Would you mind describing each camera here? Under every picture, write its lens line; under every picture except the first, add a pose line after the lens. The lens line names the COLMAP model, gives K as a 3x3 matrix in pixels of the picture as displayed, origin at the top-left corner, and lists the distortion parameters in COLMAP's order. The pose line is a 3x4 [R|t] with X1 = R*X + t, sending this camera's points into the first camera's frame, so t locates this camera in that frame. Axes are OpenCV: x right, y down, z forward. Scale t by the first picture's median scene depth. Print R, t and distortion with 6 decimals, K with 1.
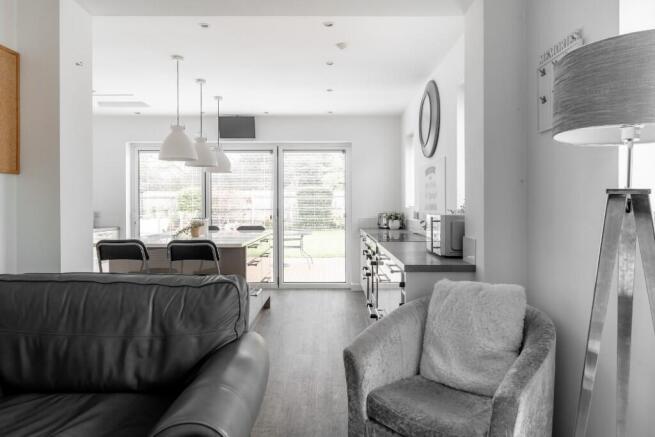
lens RADIAL K [[430.2, 0, 332.3], [0, 430.2, 203.6], [0, 0, 1]] dist [-0.002235, 0.000854]
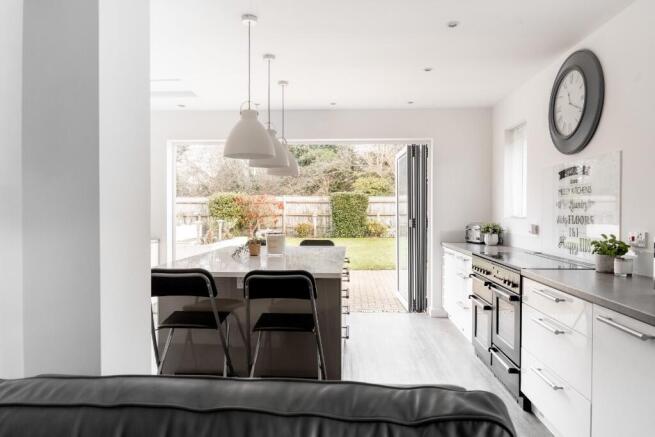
lens RADIAL K [[430.2, 0, 333.0], [0, 430.2, 209.4], [0, 0, 1]] dist [-0.002235, 0.000854]
pose [[0.998668, 0.002725, -0.051517, -0.213501], [-0.002650, 0.999995, 0.001519, -0.014699], [0.051521, -0.001380, 0.998671, 0.323262]]
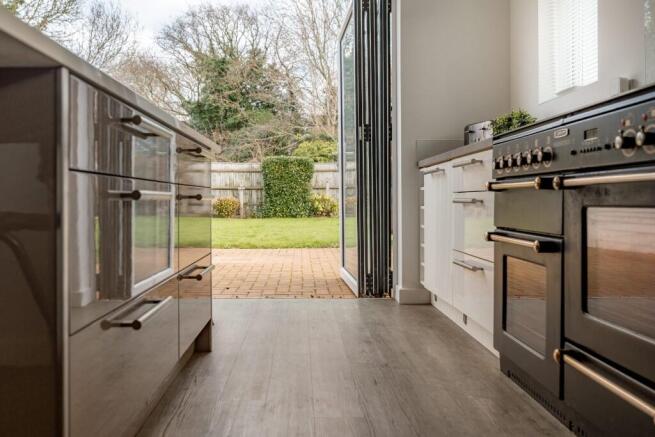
lens RADIAL K [[536.8, 0, 317.1], [0, 536.8, 185.5], [0, 0, 1]] dist [-0.003633, -0.012310]
pose [[0.999699, -0.000526, 0.024541, -0.112426], [0.000921, 0.999871, -0.016062, 0.183834], [-0.024529, 0.016080, 0.999570, 0.919261]]
